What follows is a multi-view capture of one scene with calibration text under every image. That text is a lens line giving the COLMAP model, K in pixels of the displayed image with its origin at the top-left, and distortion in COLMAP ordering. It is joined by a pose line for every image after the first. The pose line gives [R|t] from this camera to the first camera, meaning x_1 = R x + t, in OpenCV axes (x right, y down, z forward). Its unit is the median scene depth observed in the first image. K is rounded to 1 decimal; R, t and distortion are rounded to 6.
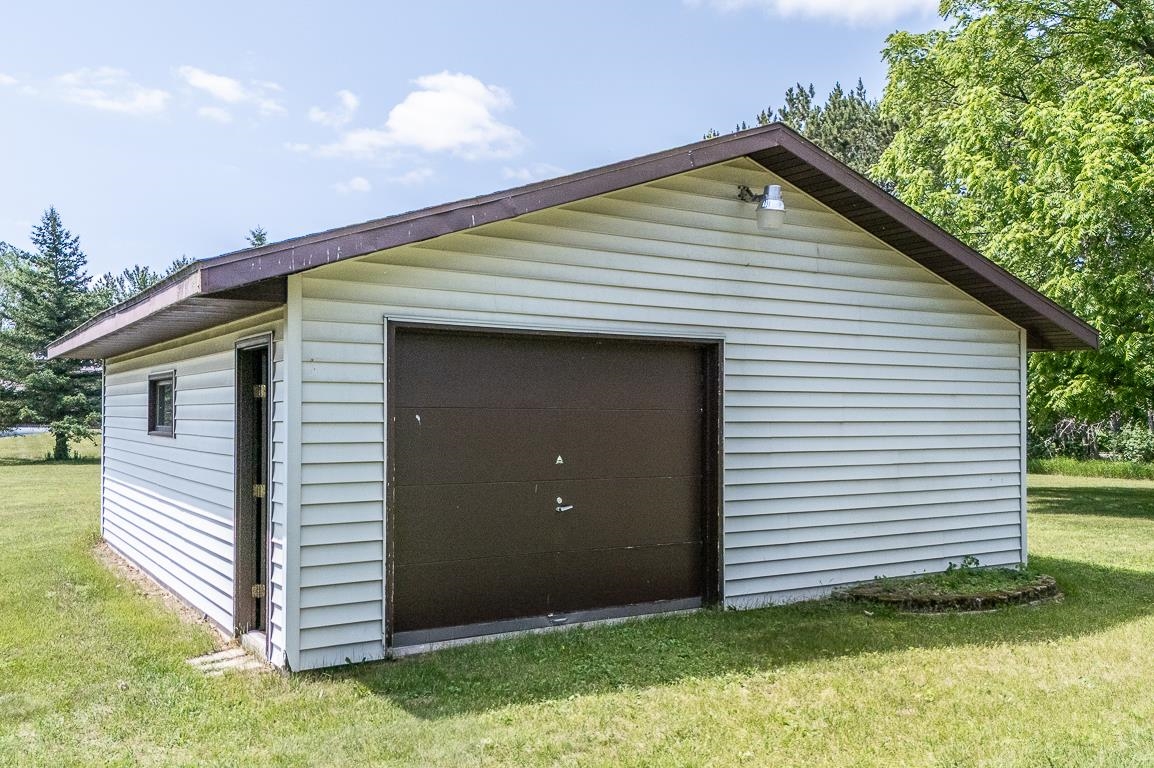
lens RADIAL K [[1019.0, 0, 574.1], [0, 1019.0, 387.4], [0, 0, 1]] dist [0.018827, -0.001817]
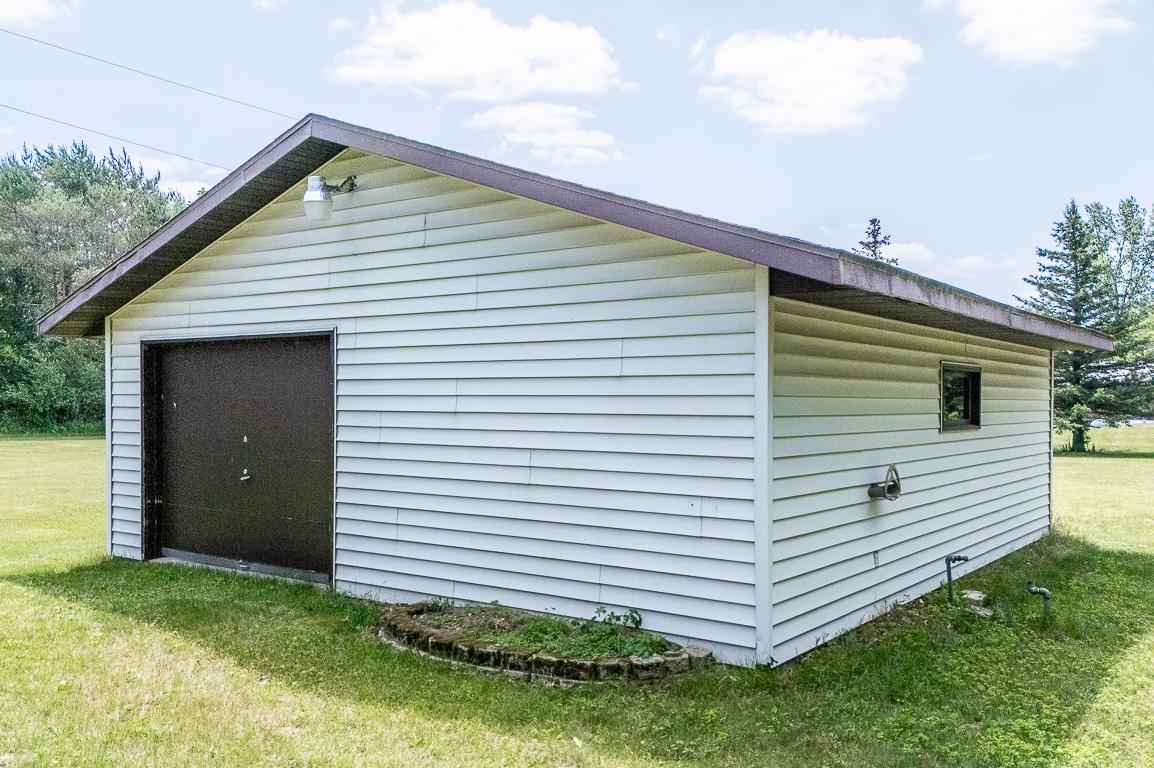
lens RADIAL K [[1019.0, 0, 574.3], [0, 1019.0, 386.1], [0, 0, 1]] dist [0.018827, -0.001817]
pose [[0.371085, -0.014078, -0.928492, 1.176889], [0.019302, 0.999786, -0.007445, 0.021325], [0.928398, -0.015159, 0.371277, 0.822148]]
